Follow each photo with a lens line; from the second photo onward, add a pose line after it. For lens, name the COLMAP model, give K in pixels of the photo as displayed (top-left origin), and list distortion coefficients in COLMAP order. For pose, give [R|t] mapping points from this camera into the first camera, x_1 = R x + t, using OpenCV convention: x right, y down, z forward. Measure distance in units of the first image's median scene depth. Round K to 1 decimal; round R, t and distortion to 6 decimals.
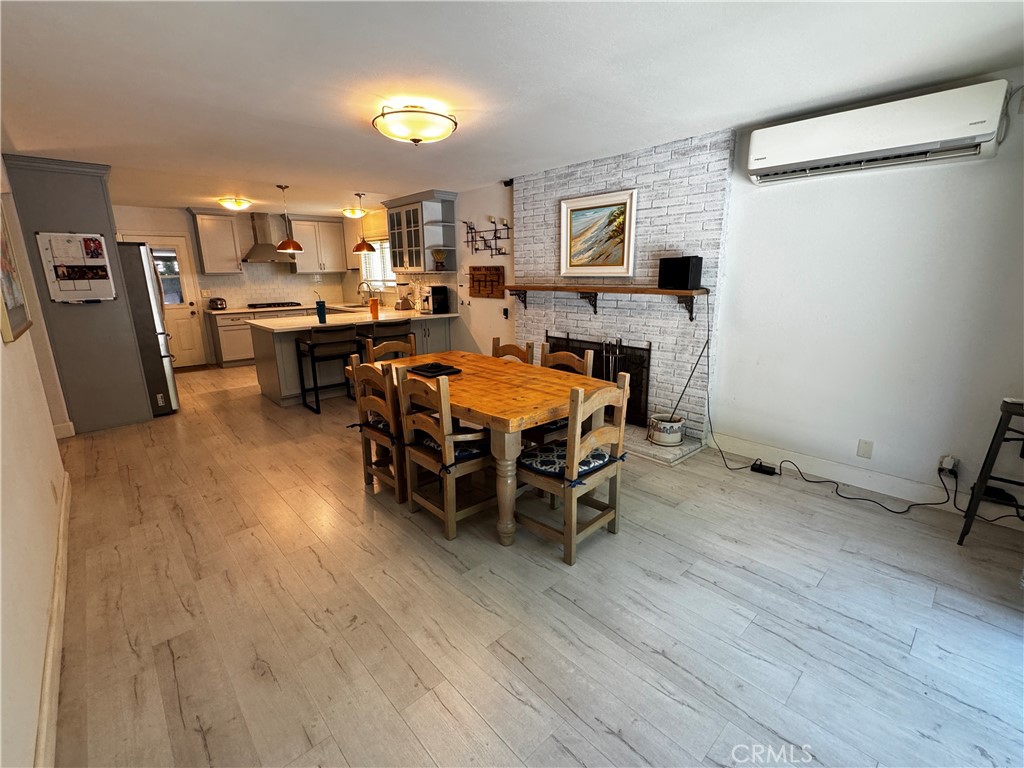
lens RADIAL K [[461.7, 0, 515.1], [0, 461.7, 386.2], [0, 0, 1]] dist [0.004281, 0.000096]
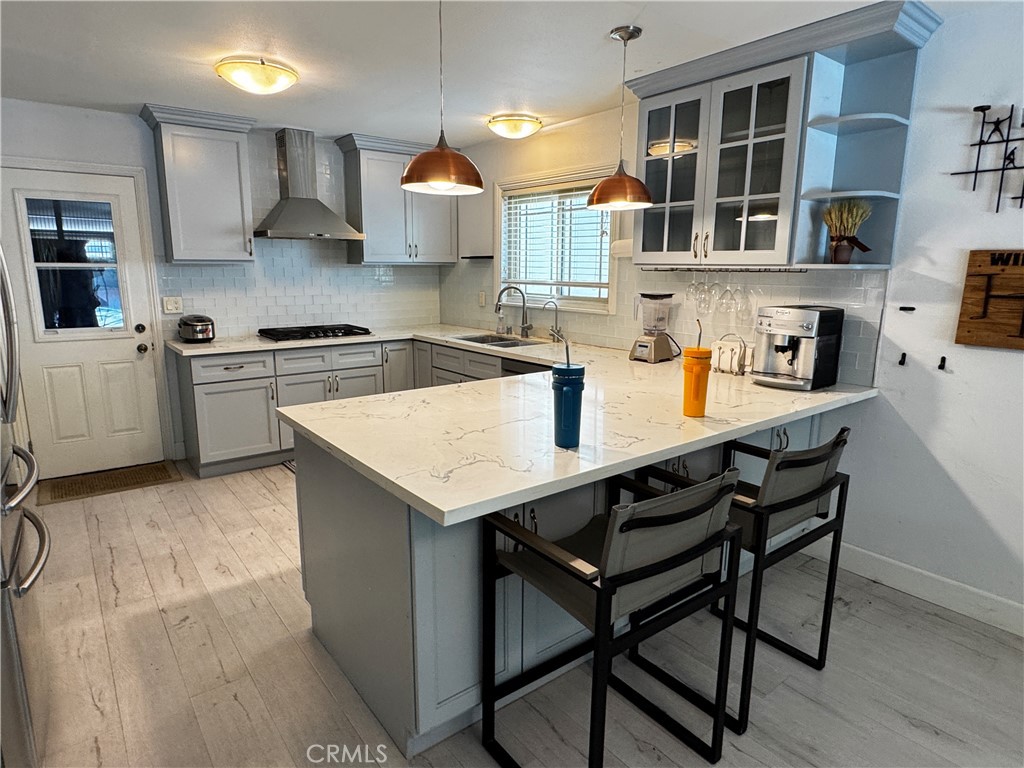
lens RADIAL K [[594.7, 0, 510.2], [0, 594.7, 382.5], [0, 0, 1]] dist [0.001146, 0.002206]
pose [[0.996926, 0.031560, -0.071712, -0.305572], [-0.035182, 0.998138, -0.049820, -0.110895], [0.070006, 0.052189, 0.996180, 0.463287]]
